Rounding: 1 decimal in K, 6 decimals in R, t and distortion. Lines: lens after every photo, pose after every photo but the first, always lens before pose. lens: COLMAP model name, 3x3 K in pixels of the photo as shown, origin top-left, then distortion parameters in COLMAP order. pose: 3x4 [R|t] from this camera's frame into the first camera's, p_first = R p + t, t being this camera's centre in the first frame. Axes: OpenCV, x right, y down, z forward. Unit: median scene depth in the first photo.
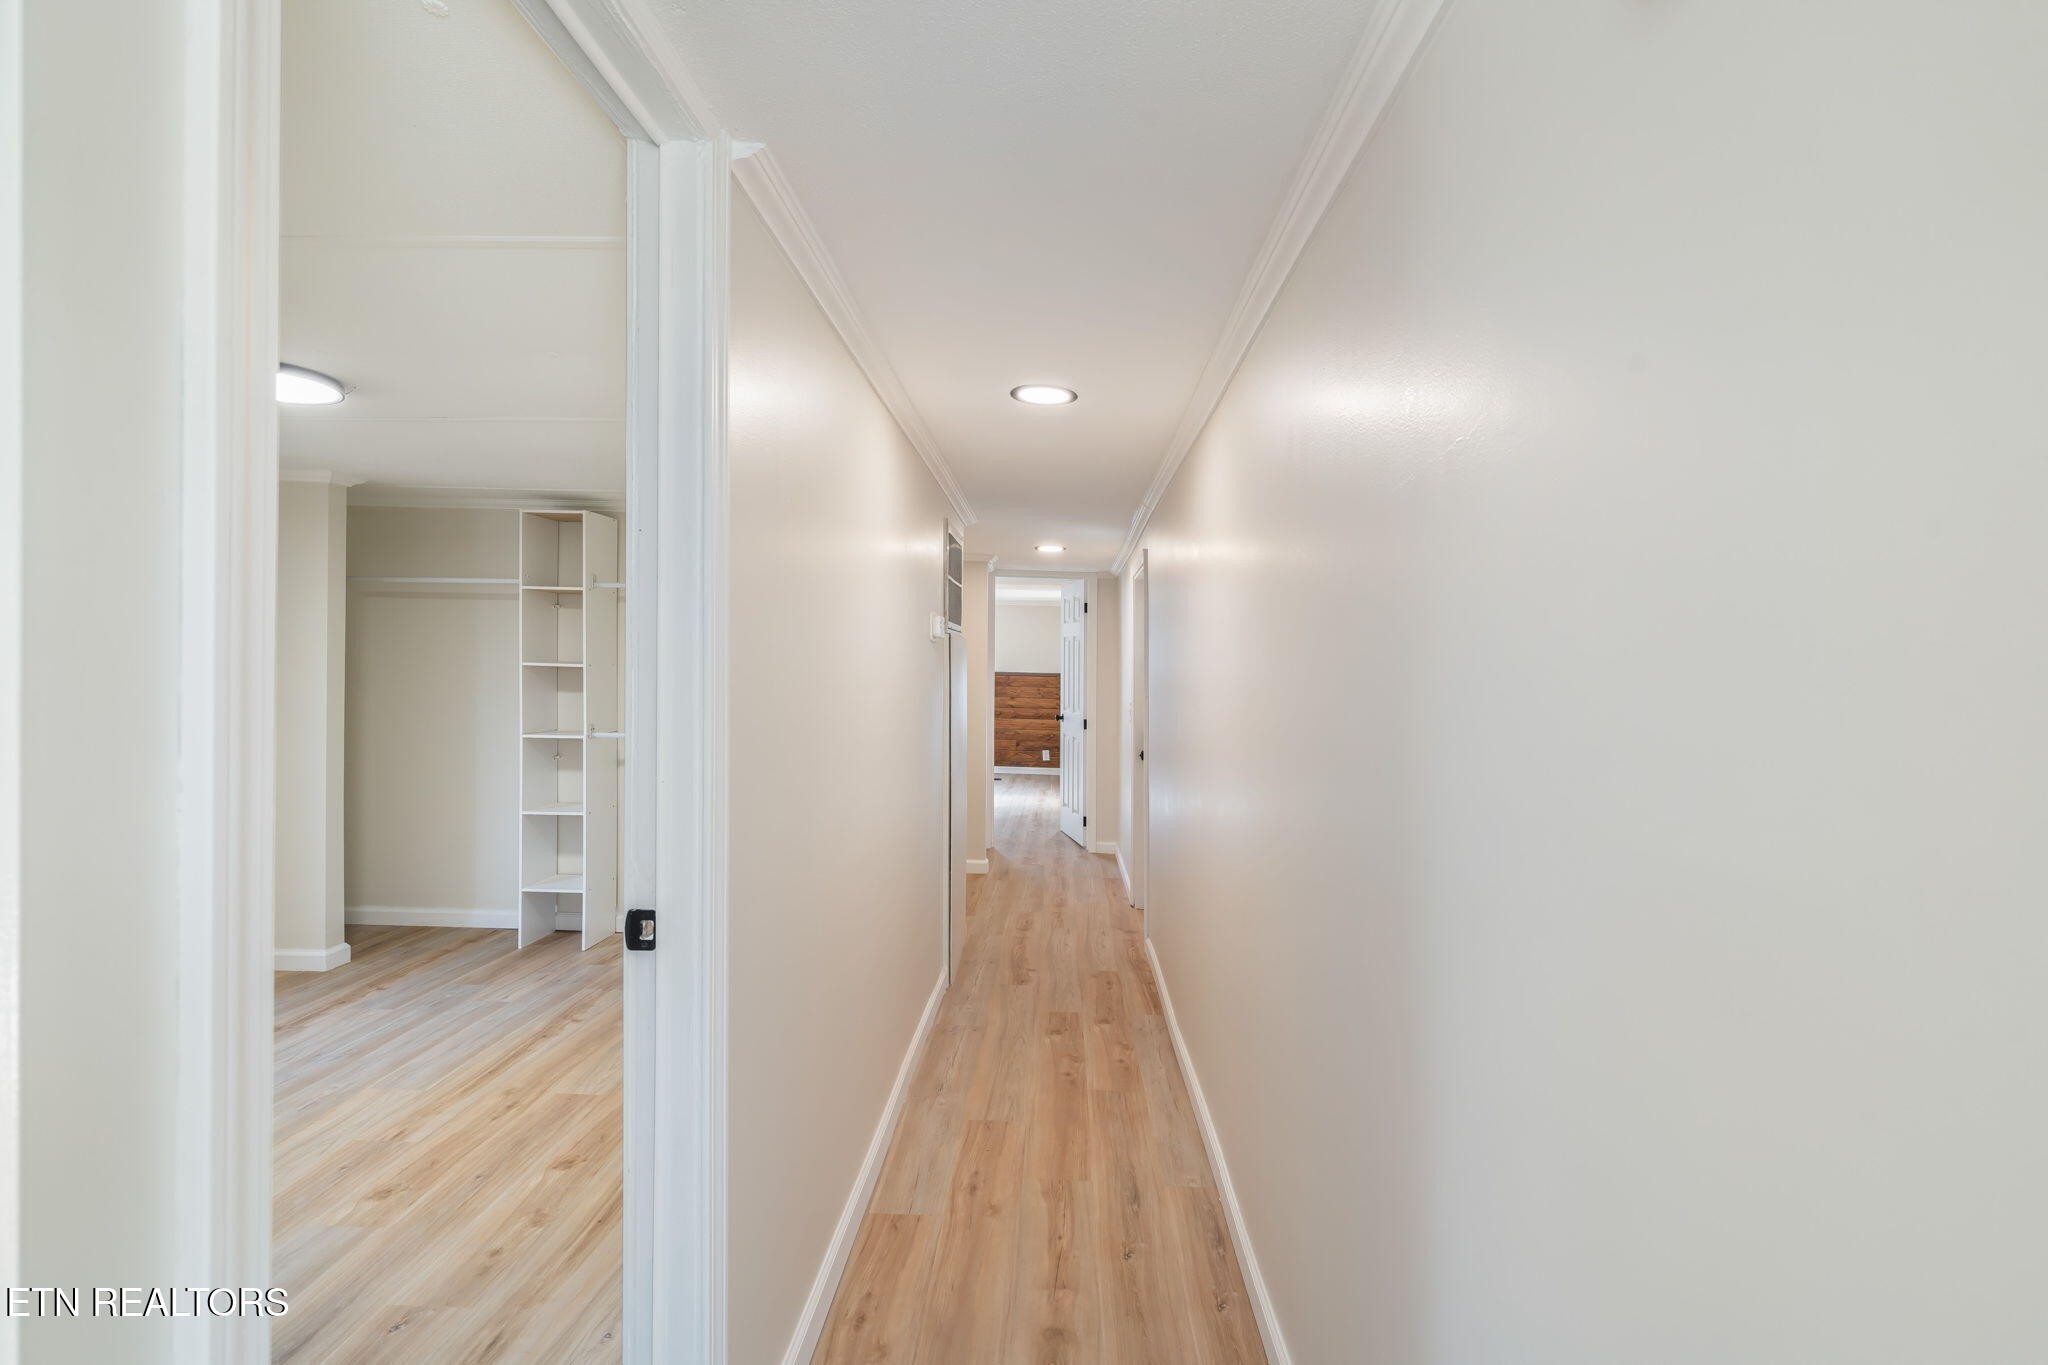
lens RADIAL K [[928.6, 0, 1044.7], [0, 928.6, 670.6], [0, 0, 1]] dist [-0.001219, -0.000202]
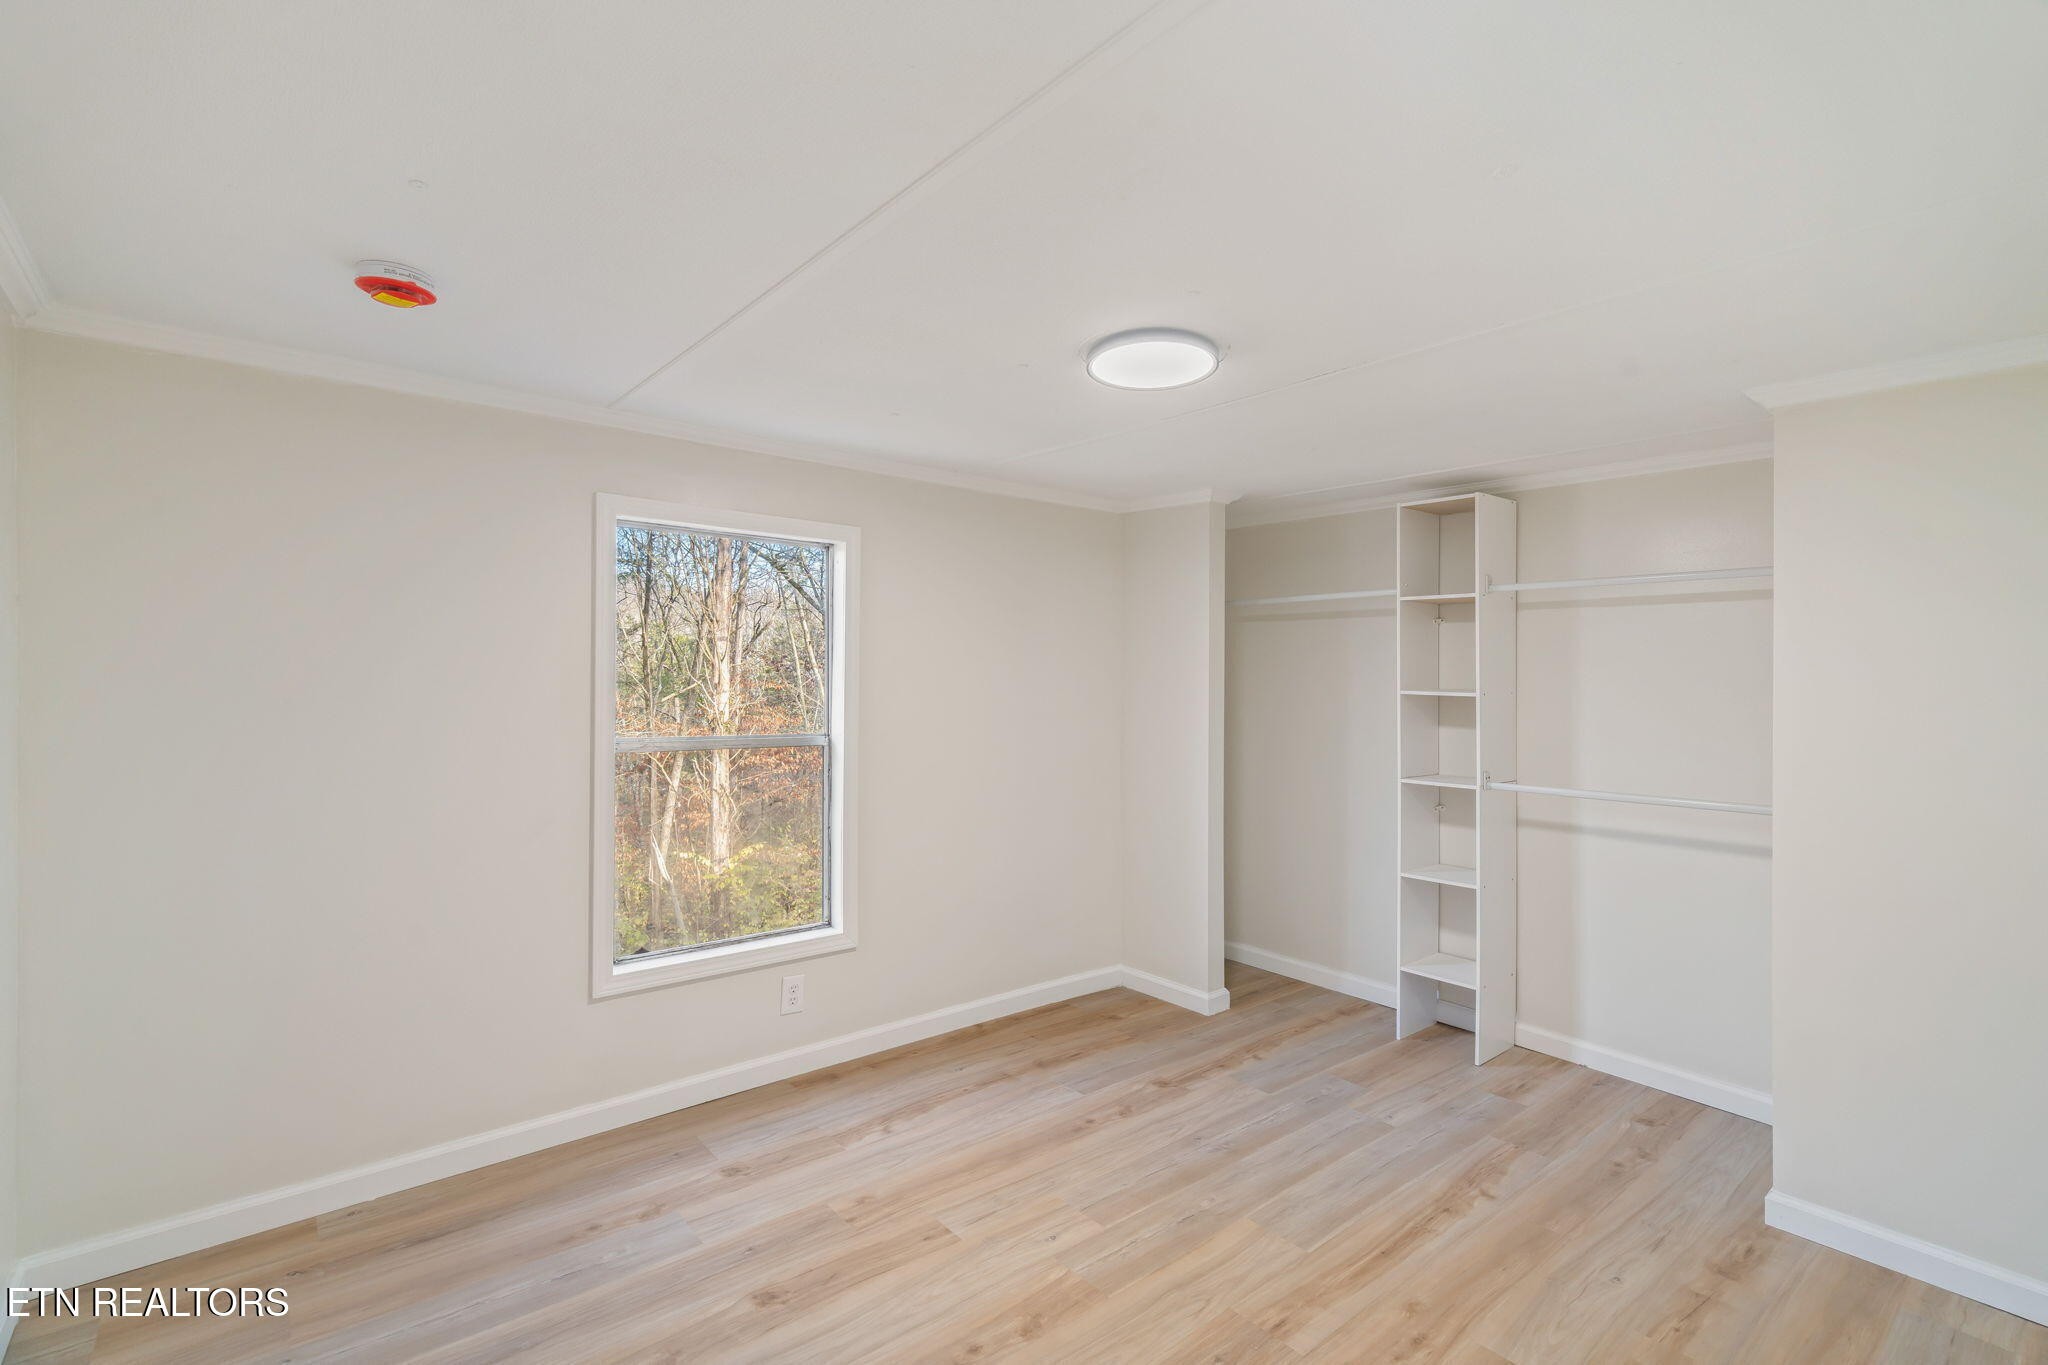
lens RADIAL K [[928.6, 0, 1032.2], [0, 928.6, 679.3], [0, 0, 1]] dist [-0.001219, -0.000202]
pose [[0.656548, -0.007875, -0.754243, -0.160456], [-0.000554, 0.999940, -0.010923, -0.009773], [0.754284, 0.007590, 0.656504, 0.219793]]
